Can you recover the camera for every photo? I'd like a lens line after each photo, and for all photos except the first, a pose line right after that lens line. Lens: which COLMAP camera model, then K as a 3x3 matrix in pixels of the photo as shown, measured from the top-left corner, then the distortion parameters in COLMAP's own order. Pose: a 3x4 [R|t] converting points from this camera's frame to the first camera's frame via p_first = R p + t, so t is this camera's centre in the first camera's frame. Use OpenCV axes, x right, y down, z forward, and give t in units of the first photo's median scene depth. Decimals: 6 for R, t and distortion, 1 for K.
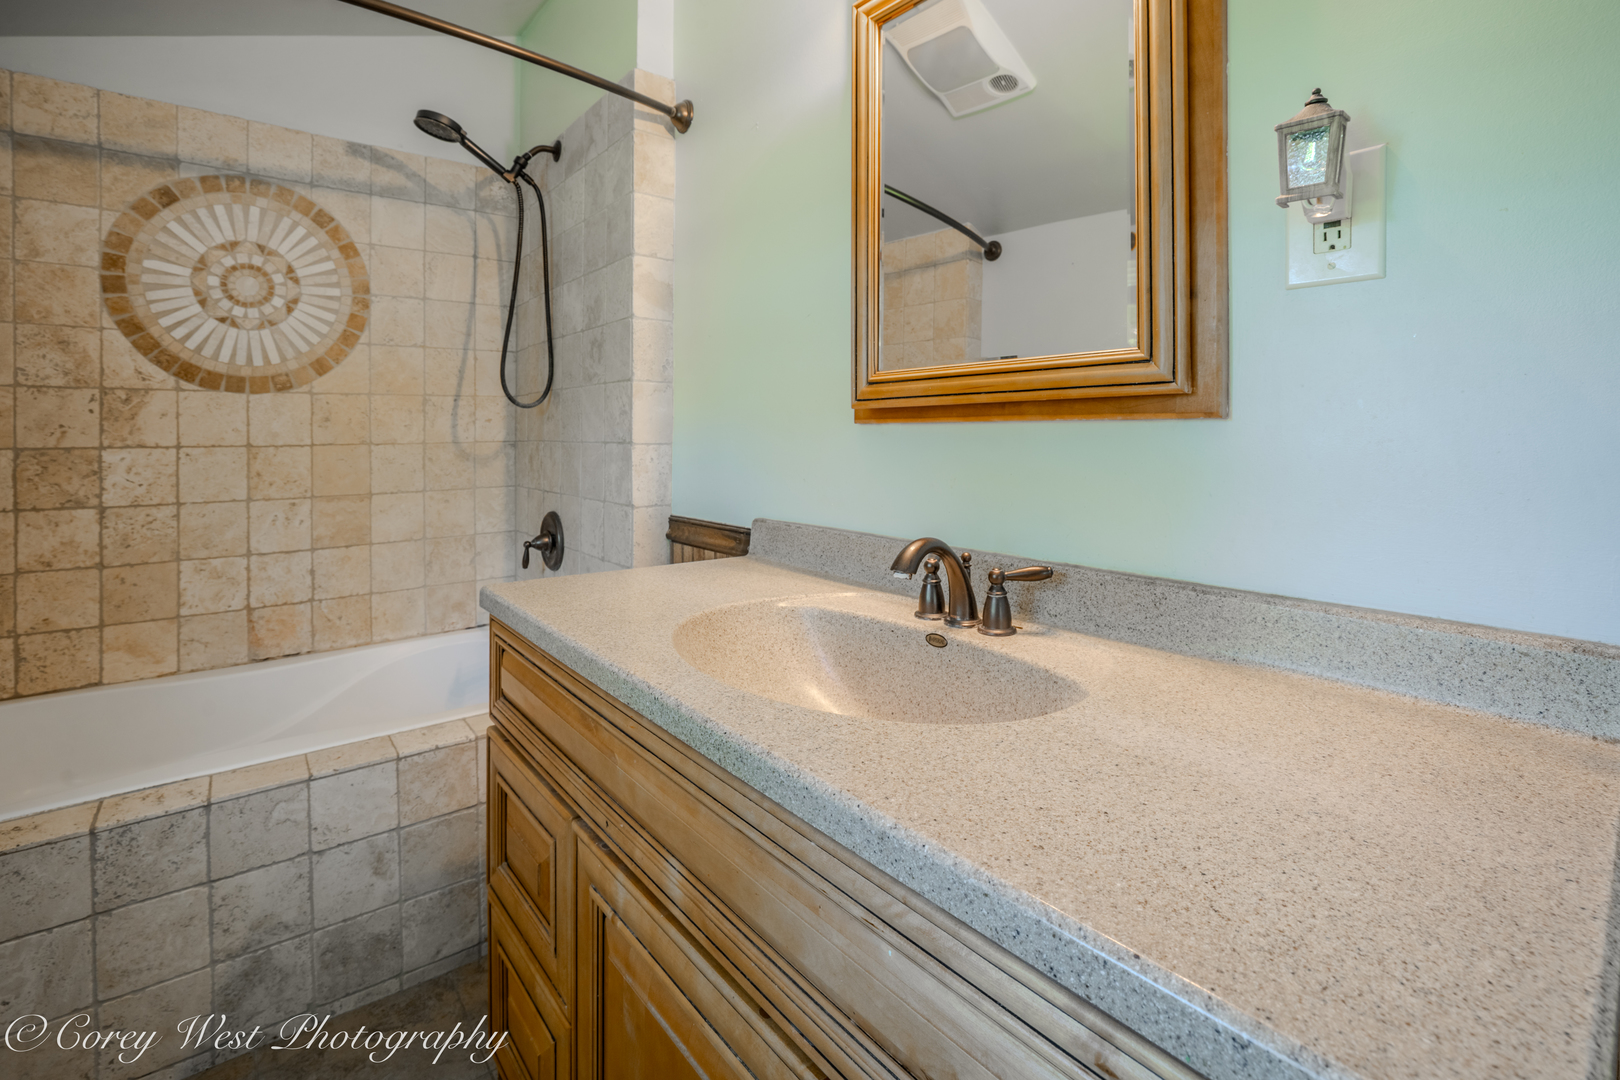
lens RADIAL K [[749.8, 0, 805.0], [0, 749.8, 431.7], [0, 0, 1]] dist [-0.034448, 0.011611]
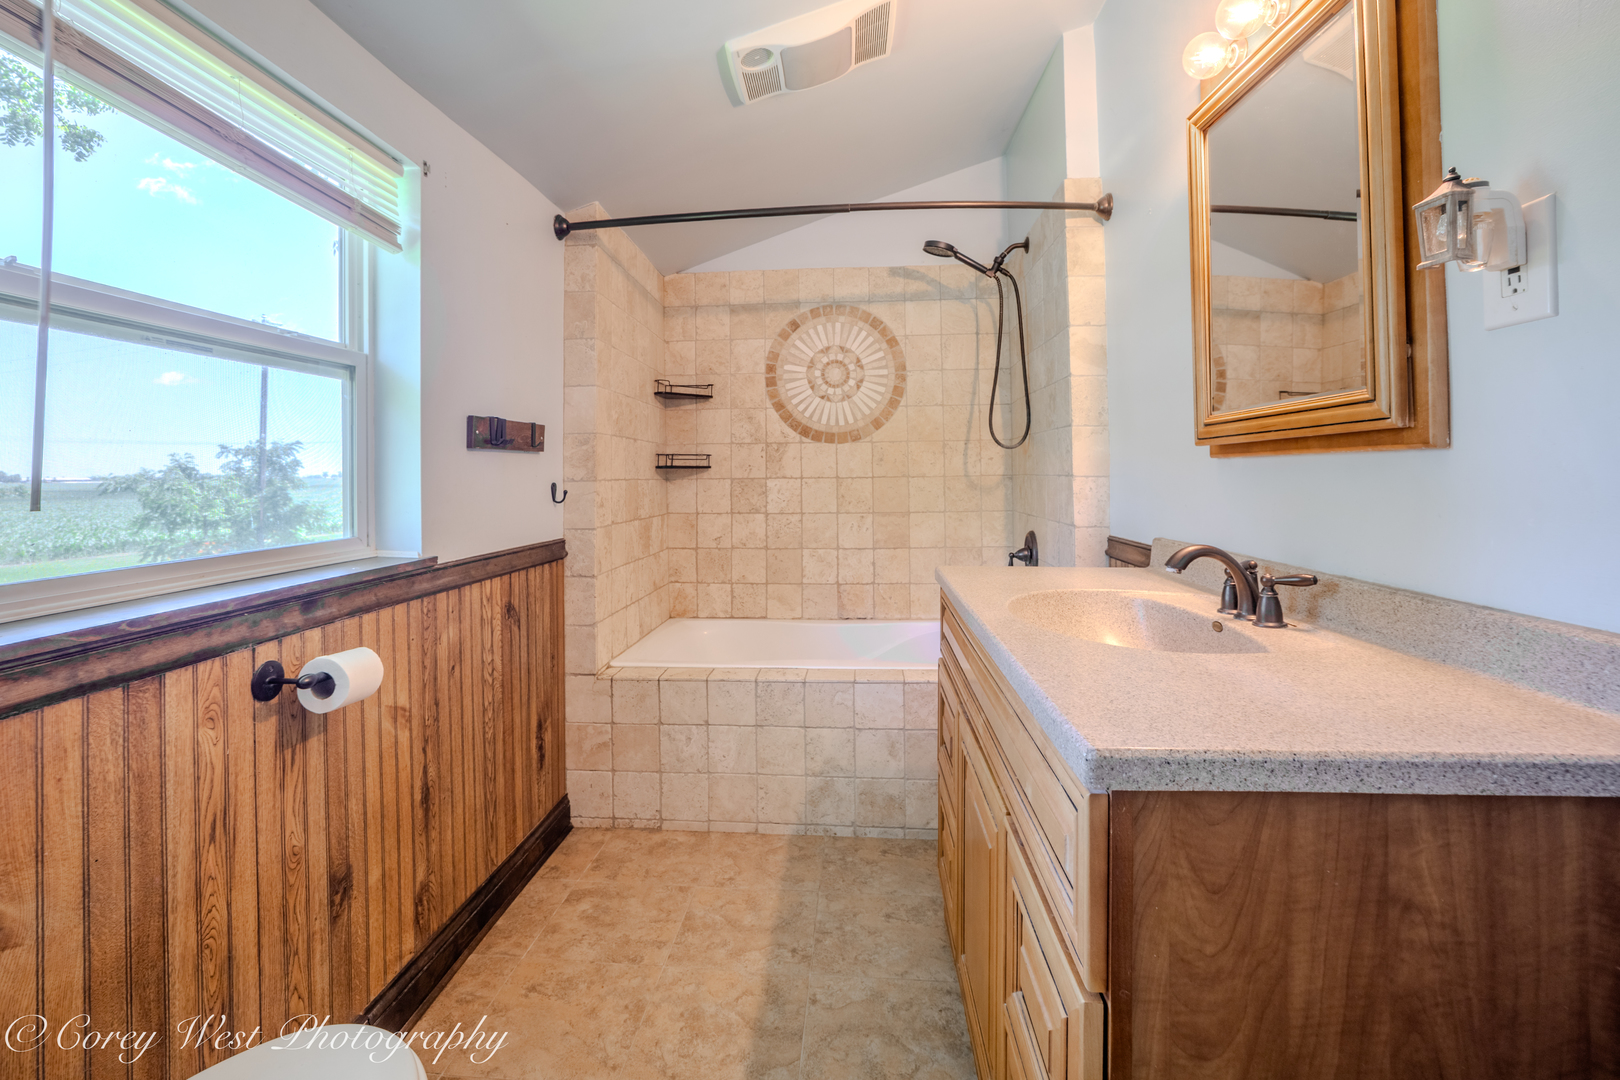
lens RADIAL K [[749.8, 0, 783.4], [0, 749.8, 445.1], [0, 0, 1]] dist [-0.034448, 0.011611]
pose [[0.719215, -0.027915, -0.694226, 0.283024], [0.006041, 0.999406, -0.033928, 0.004449], [0.694761, 0.020208, 0.718957, -0.228737]]
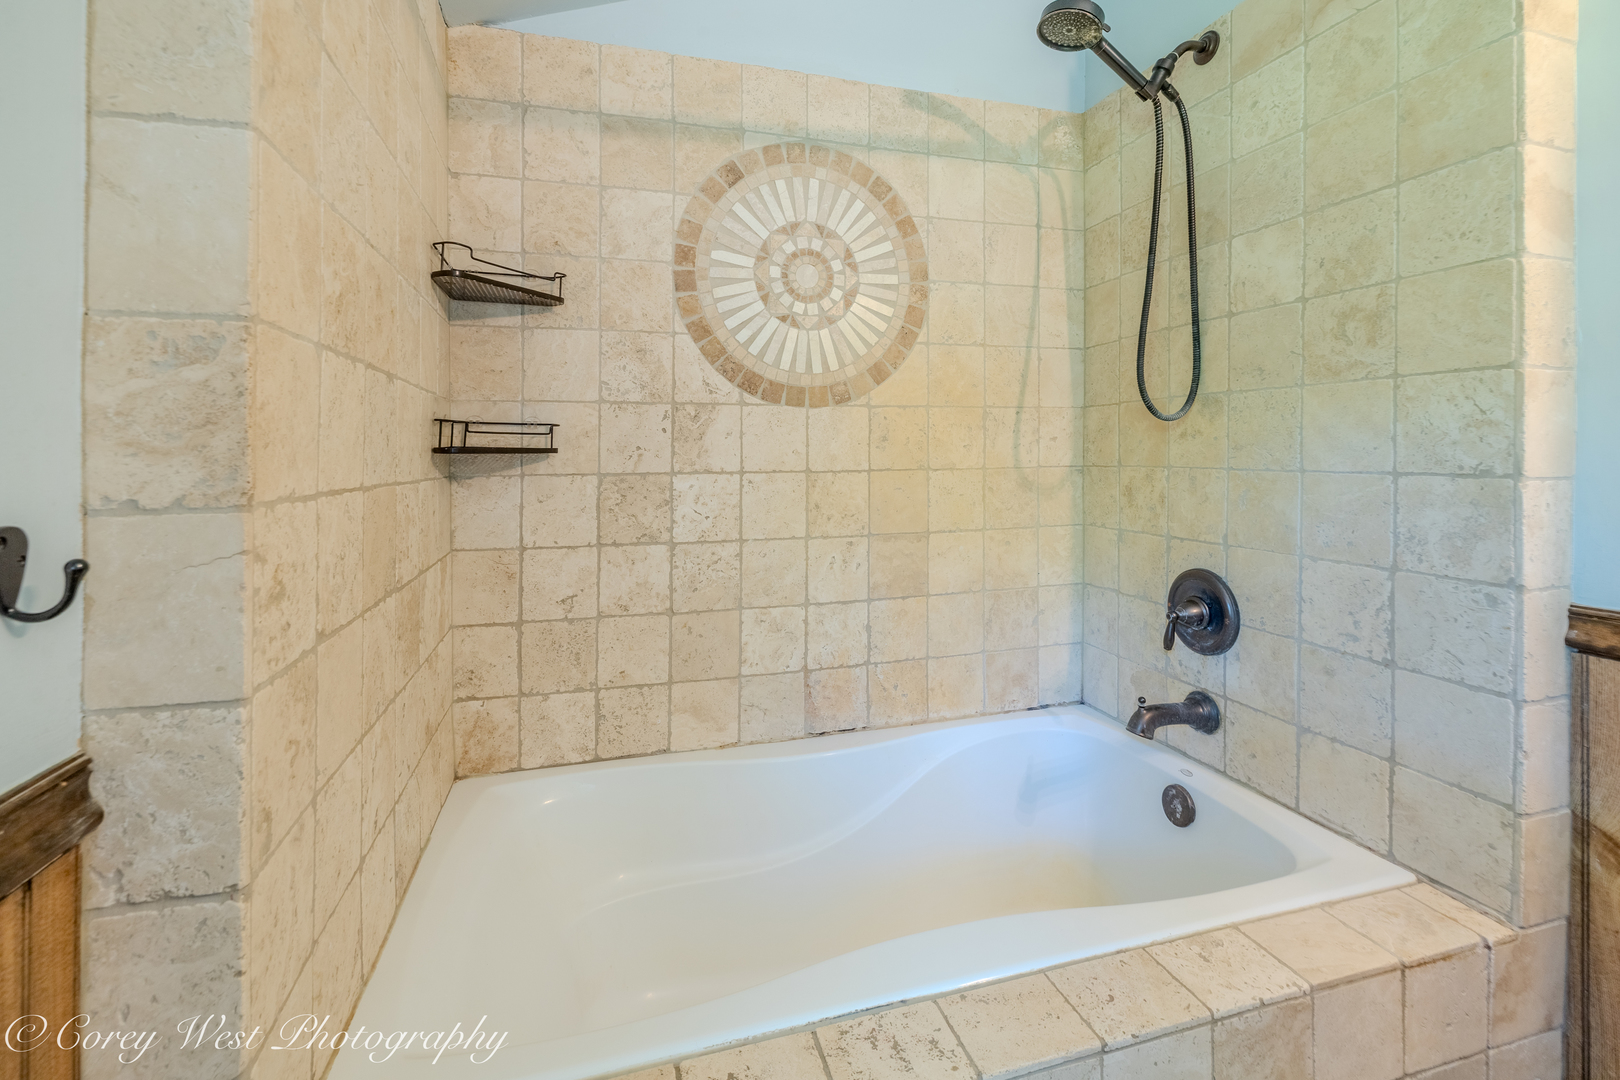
lens RADIAL K [[749.8, 0, 812.4], [0, 749.8, 436.8], [0, 0, 1]] dist [-0.034448, 0.011611]
pose [[0.923123, -0.007868, -0.384424, -0.479589], [0.001620, 0.999861, -0.016574, -0.005842], [0.384501, 0.014677, 0.923008, 0.263549]]
